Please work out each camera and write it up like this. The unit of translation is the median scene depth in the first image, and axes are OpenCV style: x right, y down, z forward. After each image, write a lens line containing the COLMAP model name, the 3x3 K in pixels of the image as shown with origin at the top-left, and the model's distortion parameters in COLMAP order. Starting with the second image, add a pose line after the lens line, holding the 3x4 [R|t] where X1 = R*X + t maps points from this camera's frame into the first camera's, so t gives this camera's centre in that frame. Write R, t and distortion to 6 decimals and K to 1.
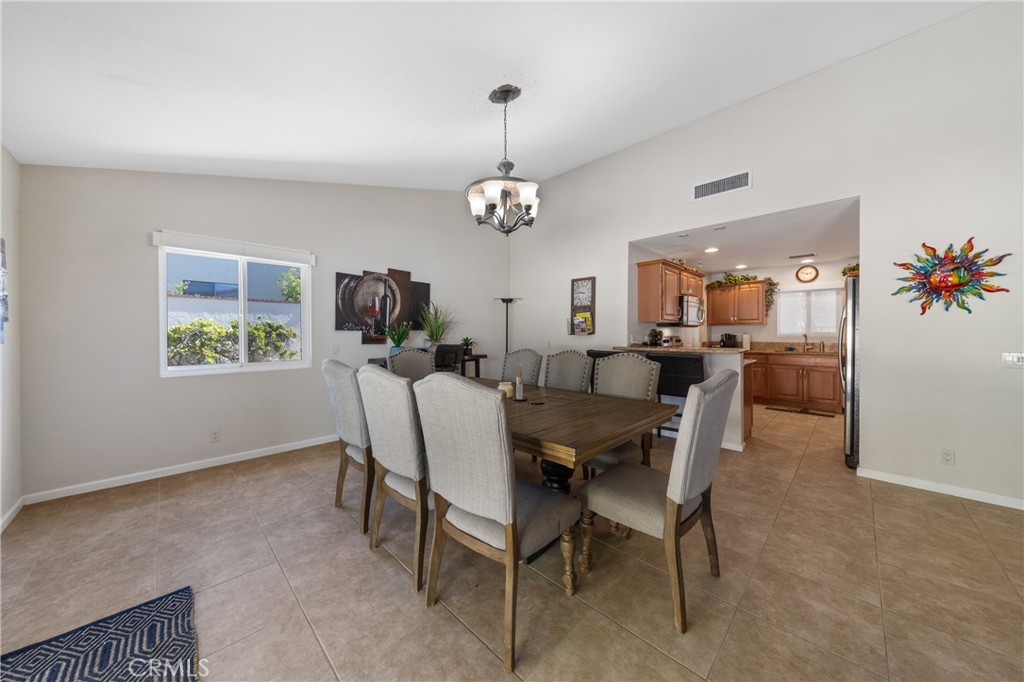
lens RADIAL K [[331.9, 0, 513.8], [0, 331.9, 338.0], [0, 0, 1]] dist [0.012050, -0.005848]
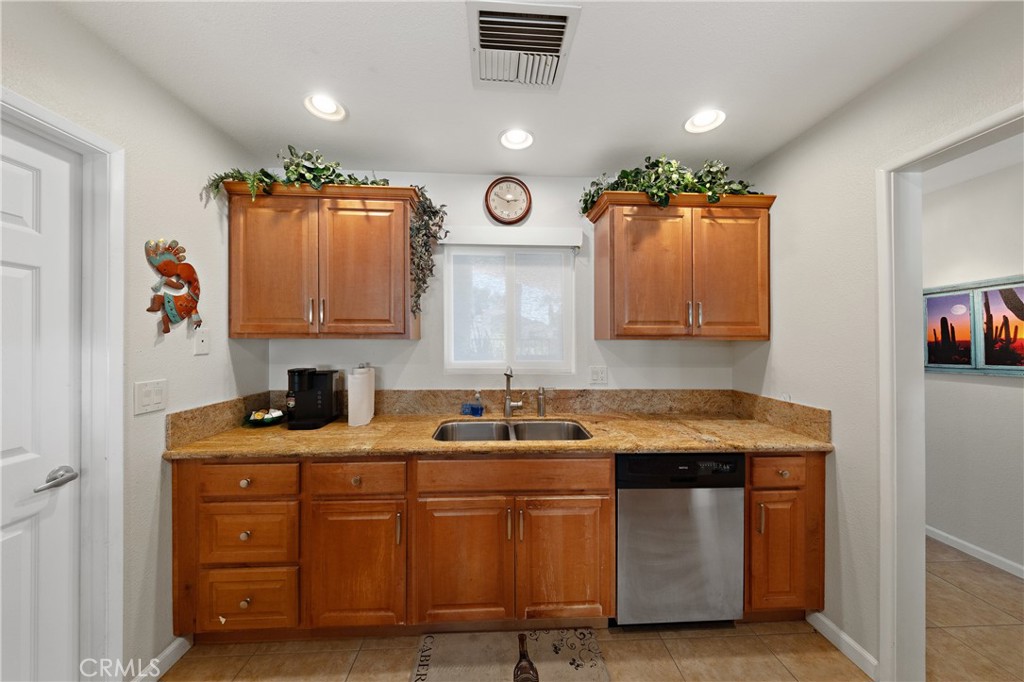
lens RADIAL K [[331.9, 0, 513.8], [0, 331.9, 338.0], [0, 0, 1]] dist [0.012050, -0.005848]
pose [[0.661973, 0.011152, 0.749445, 1.516548], [0.004831, 0.999805, -0.019144, -0.088046], [-0.749512, 0.016293, 0.661790, 1.876117]]
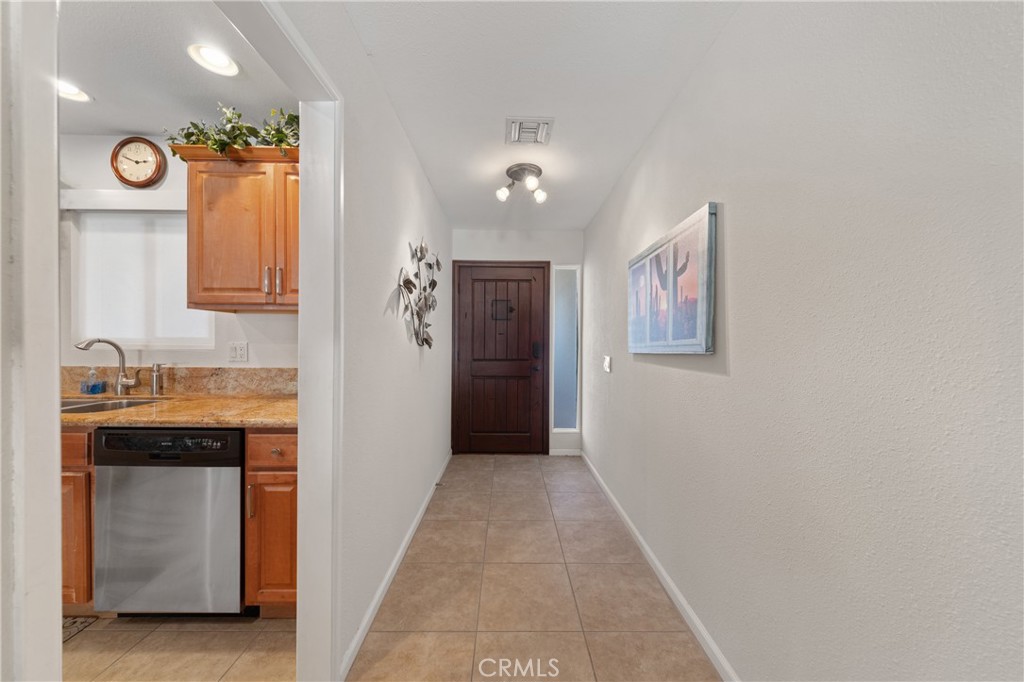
lens RADIAL K [[344.5, 0, 512.0], [0, 344.5, 341.0], [0, 0, 1]] dist [-0.001129, -0.000134]
pose [[0.685121, 0.009408, 0.728369, 2.189765], [-0.000321, 0.999920, -0.012613, -0.020488], [-0.728429, 0.008408, 0.685069, 1.214488]]
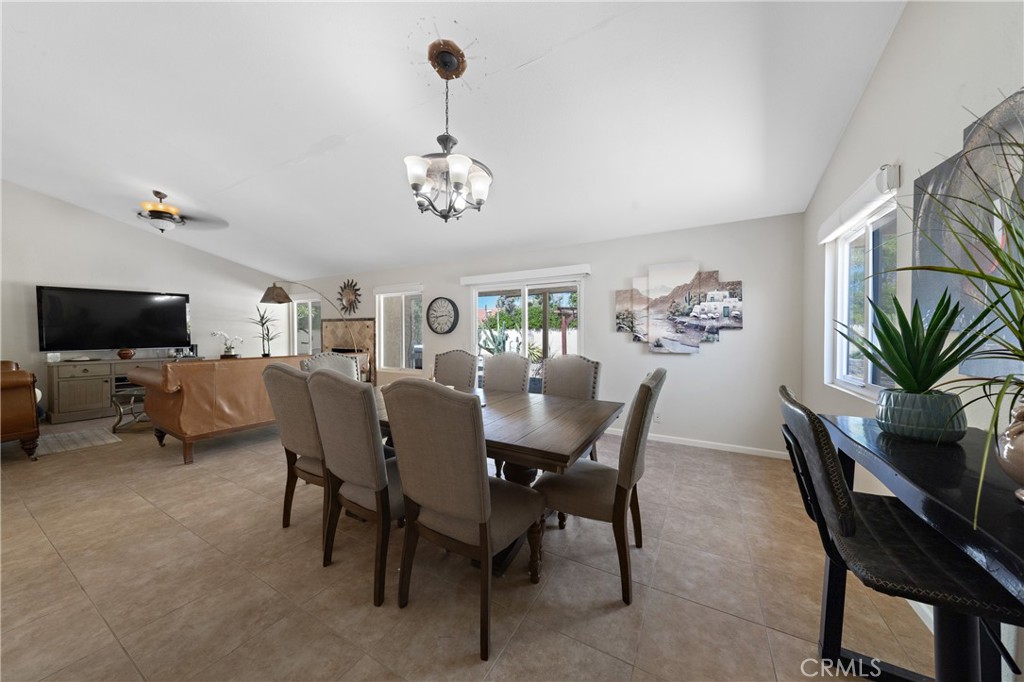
lens RADIAL K [[342.4, 0, 517.4], [0, 342.4, 341.5], [0, 0, 1]] dist [0.000537, -0.000023]
pose [[-0.962915, 0.004787, -0.269763, 0.043421], [-0.005940, 0.999224, 0.038933, -0.042084], [0.269740, 0.039092, -0.962139, 1.999458]]
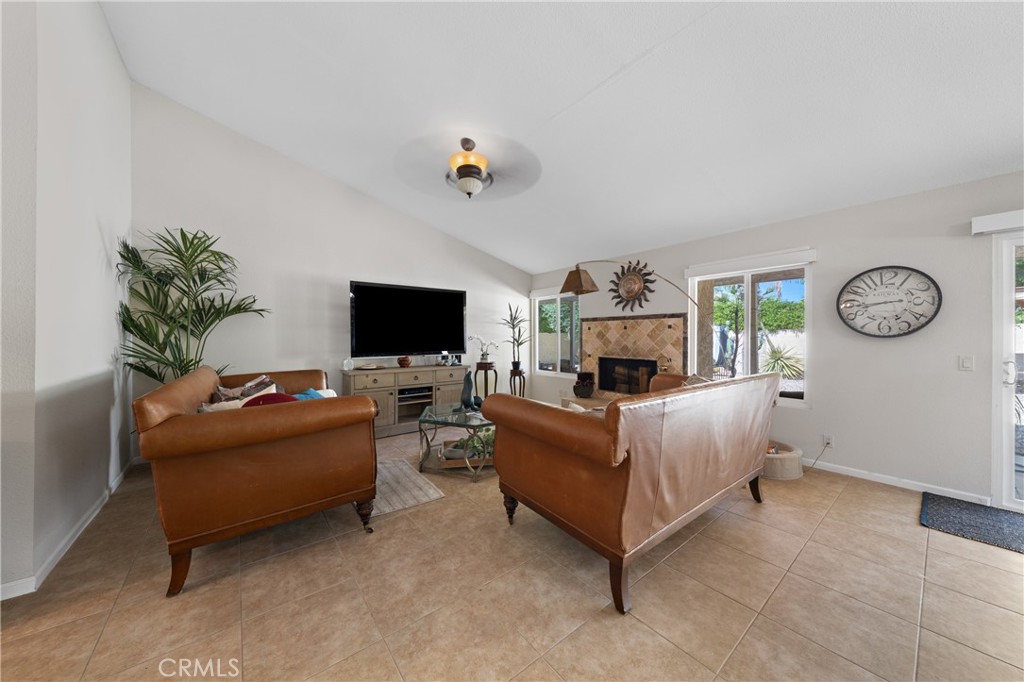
lens RADIAL K [[344.5, 0, 512.0], [0, 344.5, 341.0], [0, 0, 1]] dist [-0.001129, -0.000134]
pose [[-0.993652, -0.002054, 0.112478, 1.063756], [0.000916, 0.999653, 0.026341, -0.020655], [-0.112493, 0.026277, -0.993305, 1.015475]]
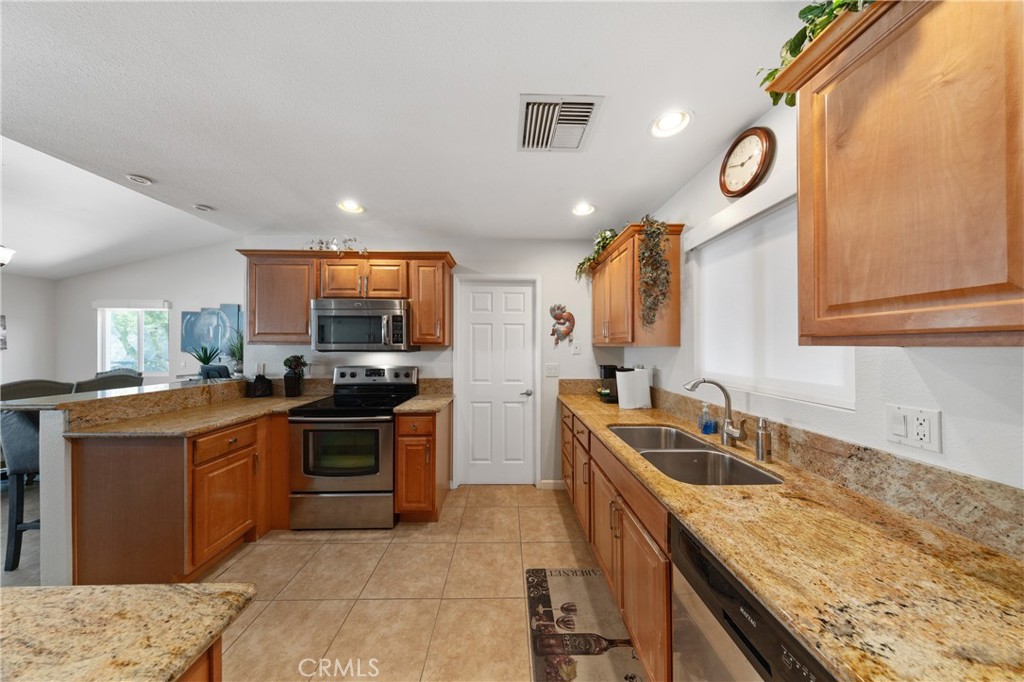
lens RADIAL K [[294.2, 0, 512.3], [0, 294.2, 345.0], [0, 0, 1]] dist [-0.000162, -0.000121]
pose [[0.726346, 0.001767, -0.687327, 2.241884], [-0.013341, 0.999845, -0.011527, -0.090993], [0.687200, 0.017542, 0.726256, 1.716946]]
